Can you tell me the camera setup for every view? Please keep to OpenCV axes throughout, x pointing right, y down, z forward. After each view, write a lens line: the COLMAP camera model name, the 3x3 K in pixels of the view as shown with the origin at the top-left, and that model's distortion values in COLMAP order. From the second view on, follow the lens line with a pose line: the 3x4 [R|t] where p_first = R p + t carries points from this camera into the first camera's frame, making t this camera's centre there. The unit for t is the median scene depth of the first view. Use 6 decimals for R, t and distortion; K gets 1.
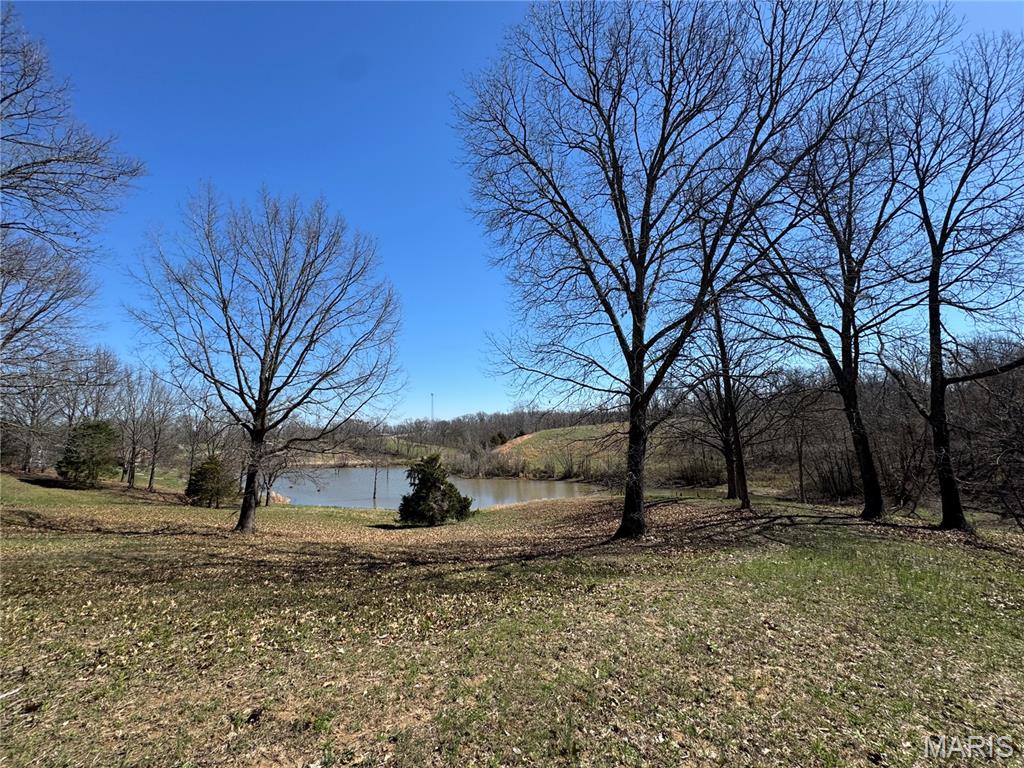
lens RADIAL K [[407.9, 0, 508.0], [0, 407.9, 383.9], [0, 0, 1]] dist [-0.002220, -0.000079]
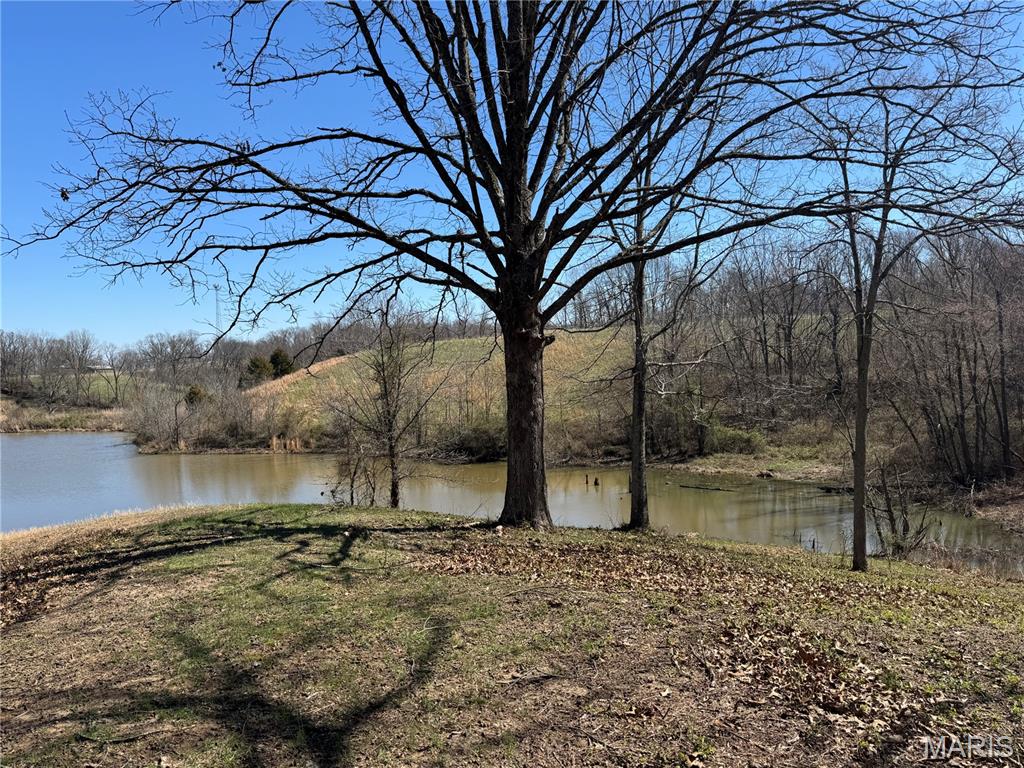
lens RADIAL K [[755.0, 0, 514.0], [0, 755.0, 383.8], [0, 0, 1]] dist [0.027698, -0.011479]
pose [[0.991316, -0.001756, 0.131488, 0.221416], [-0.015270, 0.991609, 0.128365, 0.077361], [-0.130610, -0.129258, 0.982972, 0.276477]]
